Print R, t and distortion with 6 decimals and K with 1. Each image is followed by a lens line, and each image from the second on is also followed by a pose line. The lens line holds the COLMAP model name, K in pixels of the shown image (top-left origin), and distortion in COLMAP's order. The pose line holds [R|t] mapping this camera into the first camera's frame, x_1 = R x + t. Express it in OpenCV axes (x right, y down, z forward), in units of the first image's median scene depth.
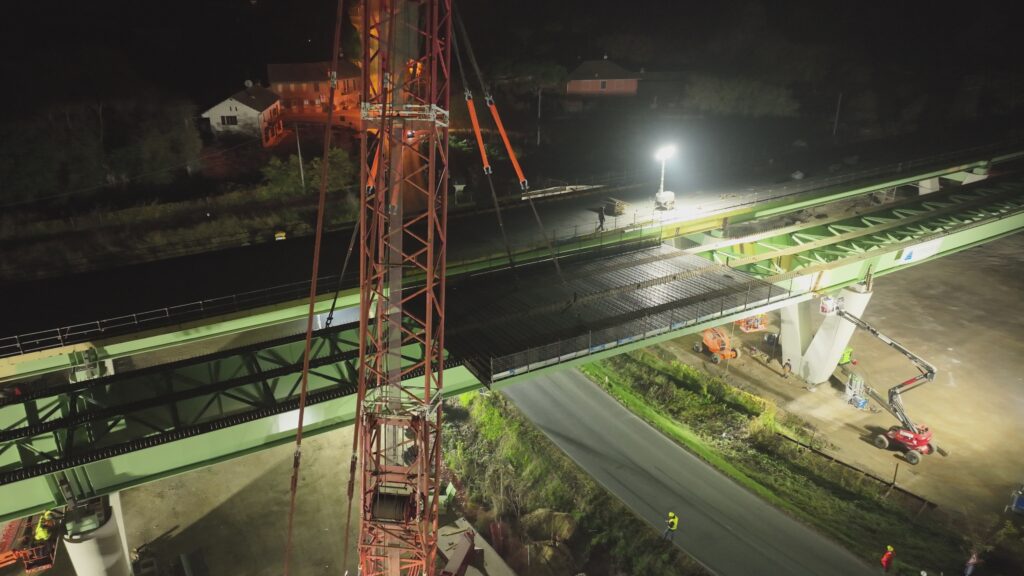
lens RADIAL K [[720.9, 0, 512.0], [0, 720.9, 288.0], [0, 0, 1]] dist [0.004441, 0.008197]
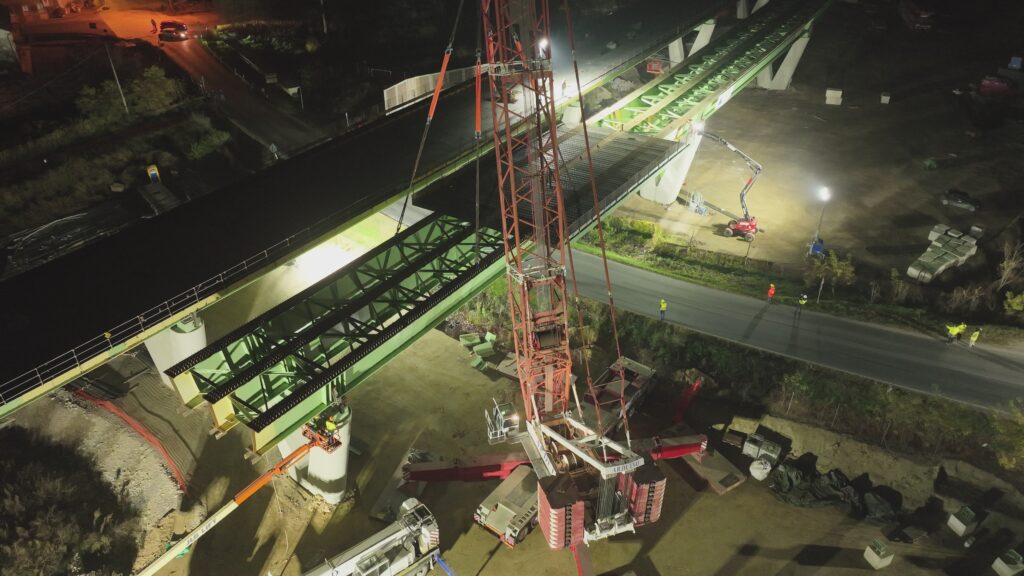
lens RADIAL K [[720.9, 0, 512.0], [0, 720.9, 288.0], [0, 0, 1]] dist [0.004441, 0.008197]
pose [[0.899636, -0.245003, 0.361427, -0.433704], [0.172206, 0.959733, 0.221940, -0.080683], [-0.401249, -0.137426, 0.905601, -0.176194]]
